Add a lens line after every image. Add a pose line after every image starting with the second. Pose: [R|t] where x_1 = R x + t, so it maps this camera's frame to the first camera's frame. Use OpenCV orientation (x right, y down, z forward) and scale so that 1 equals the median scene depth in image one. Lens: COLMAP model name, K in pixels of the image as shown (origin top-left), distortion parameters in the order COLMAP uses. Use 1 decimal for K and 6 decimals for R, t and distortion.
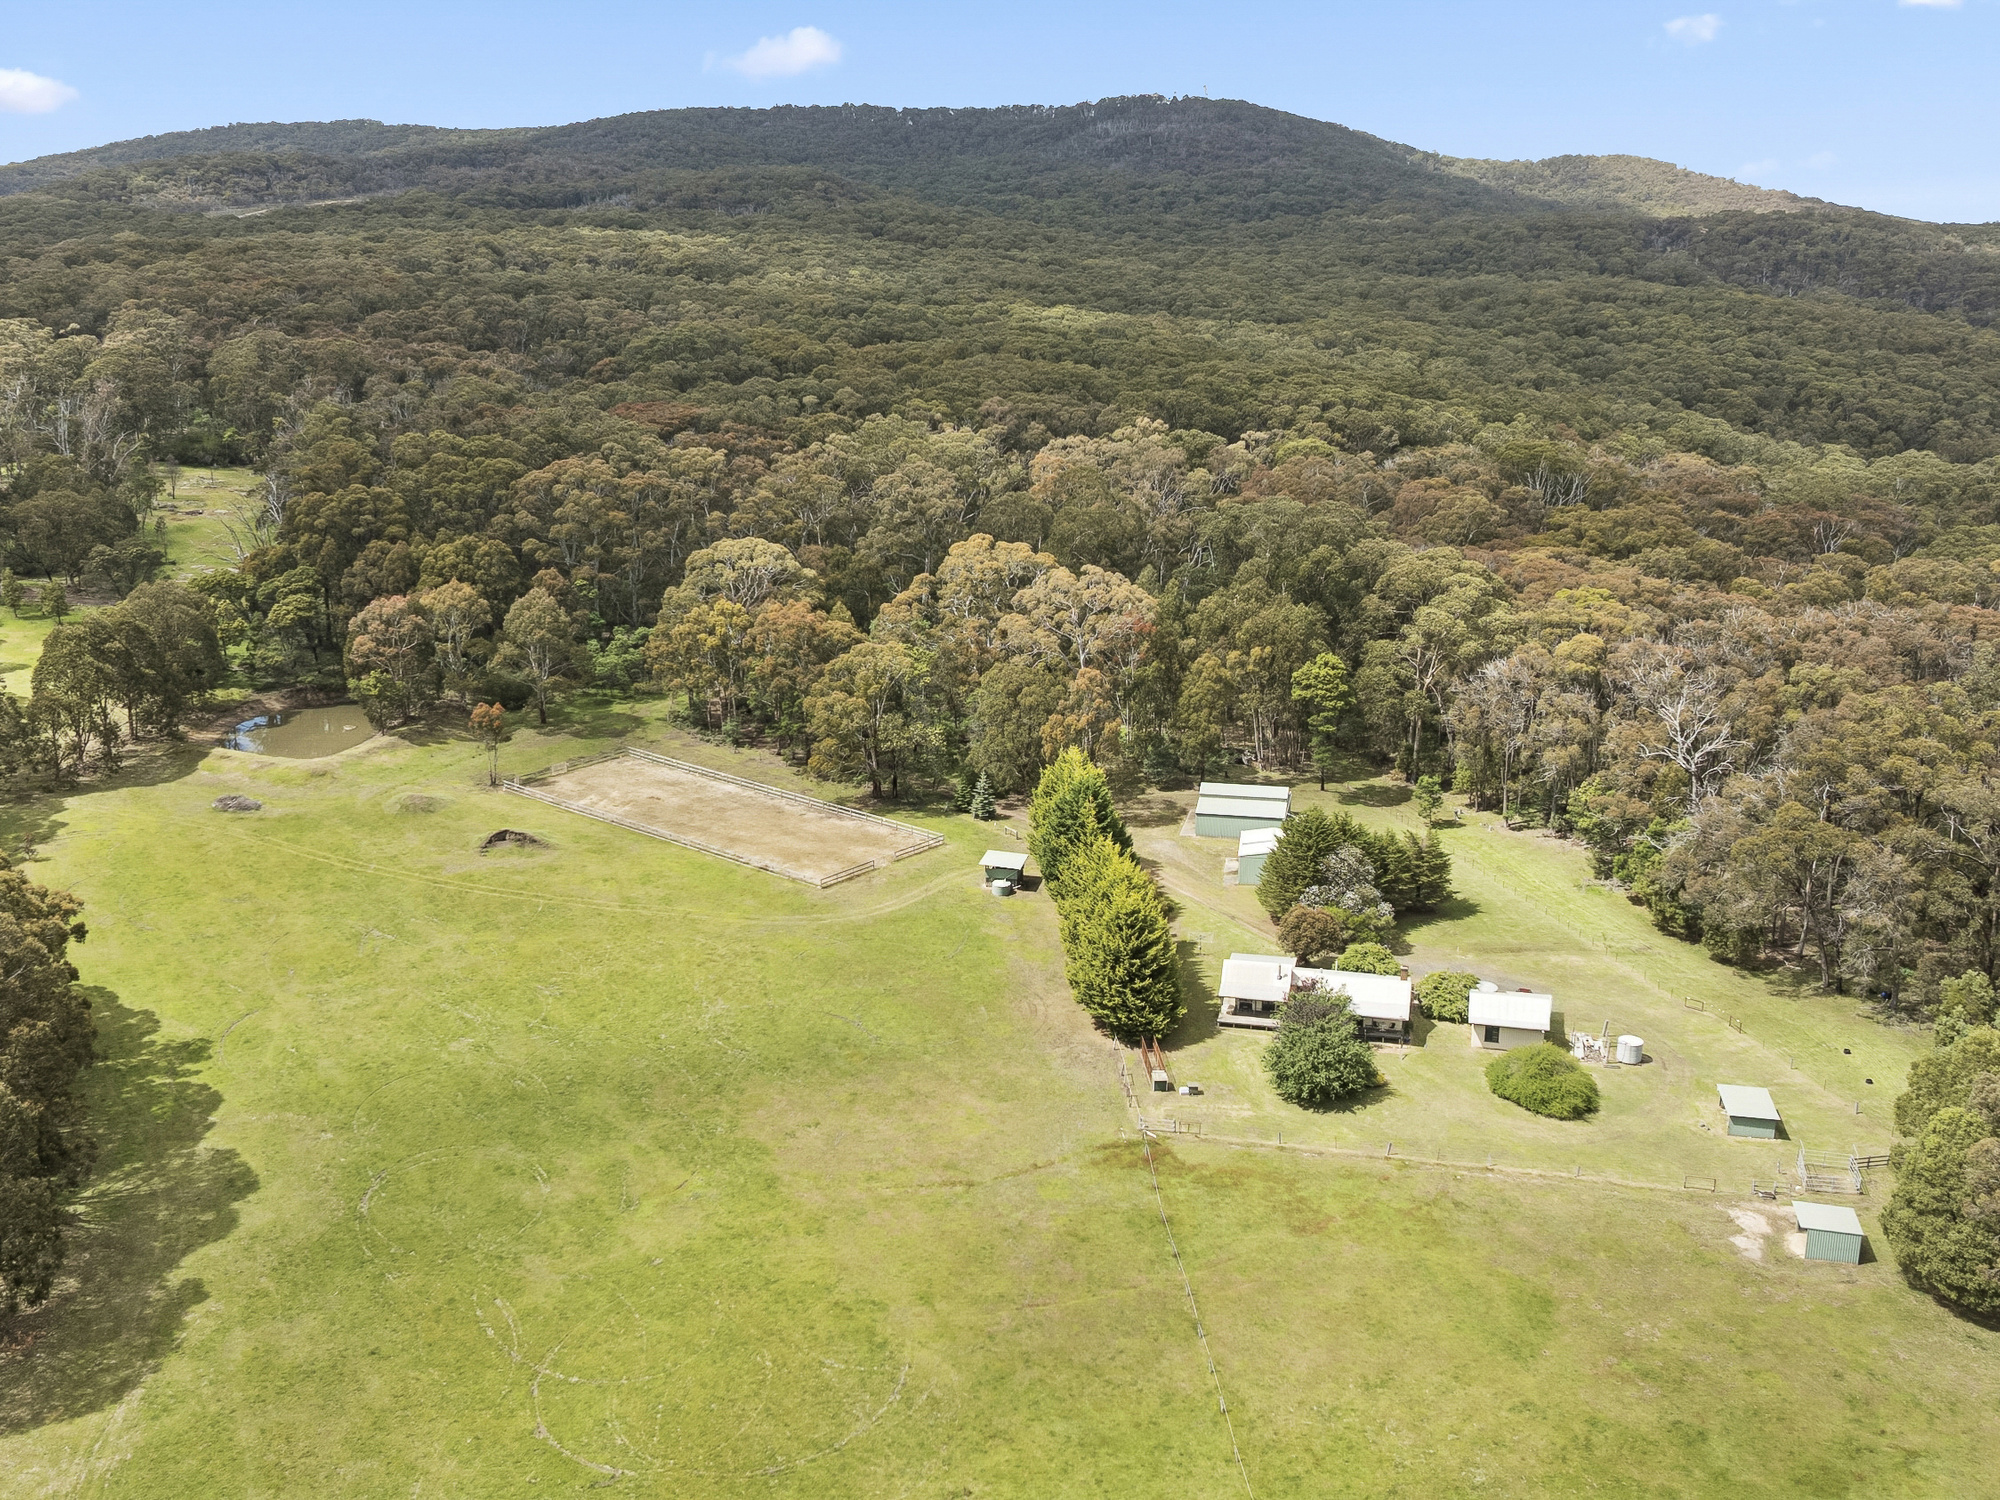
lens RADIAL K [[1842.9, 0, 1033.2], [0, 1842.9, 751.2], [0, 0, 1]] dist [-0.011772, -0.016033]
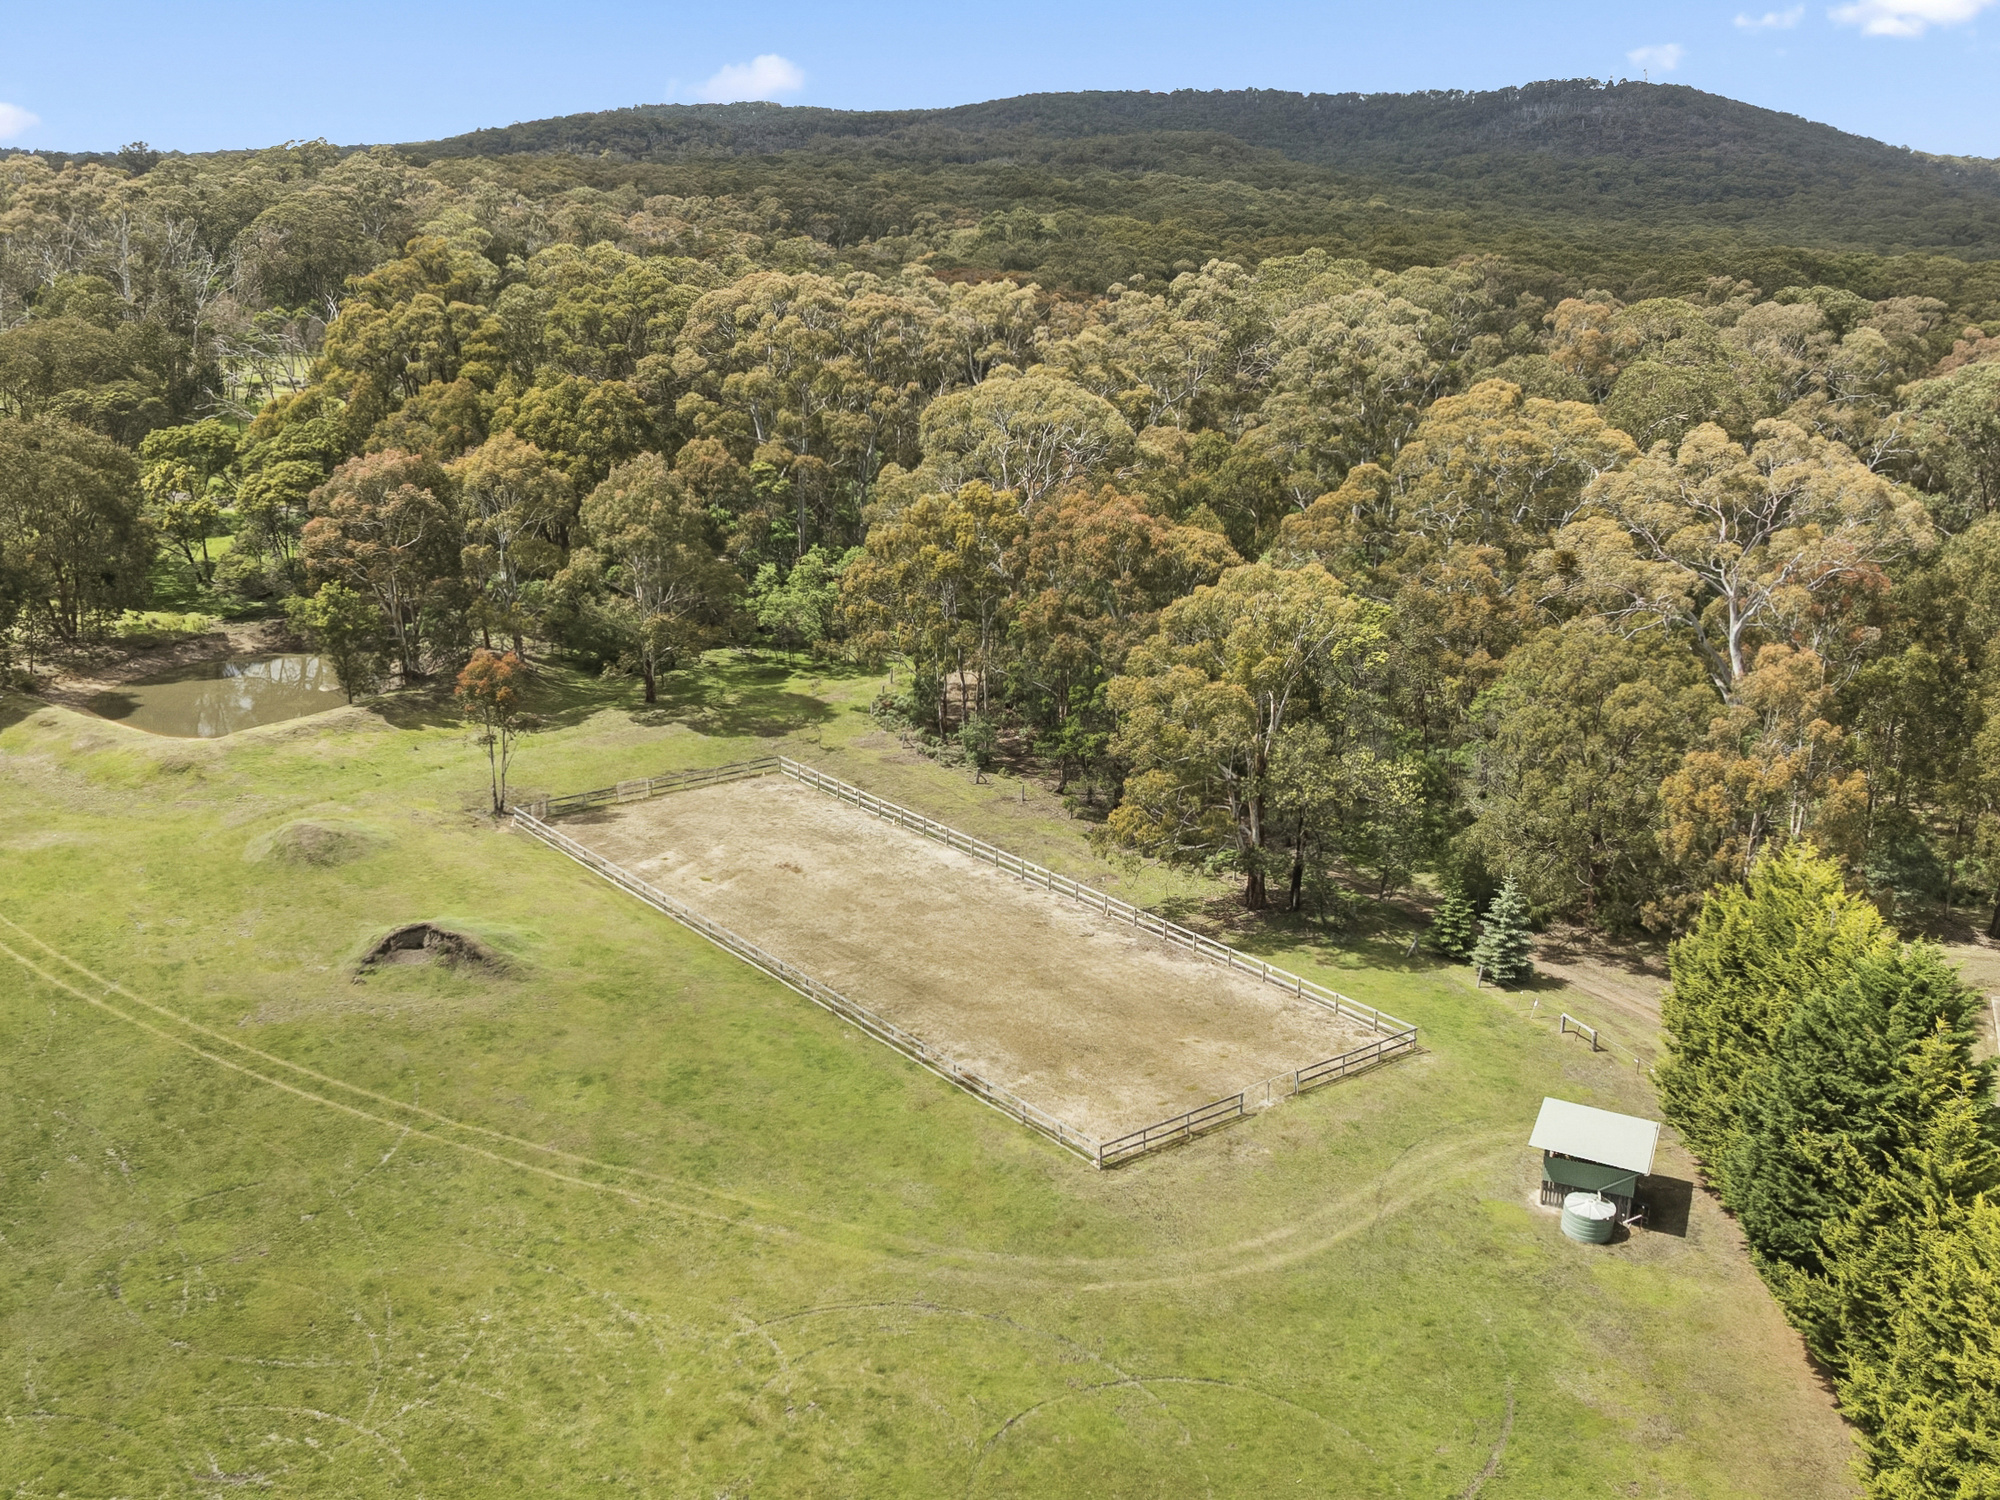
lens RADIAL K [[1842.9, 0, 1033.2], [0, 1842.9, 751.2], [0, 0, 1]] dist [-0.011772, -0.016033]
pose [[0.978907, 0.068752, -0.192391, -0.050467], [-0.070597, 0.997501, -0.002745, -0.007575], [0.191721, 0.016269, 0.981315, 0.511702]]
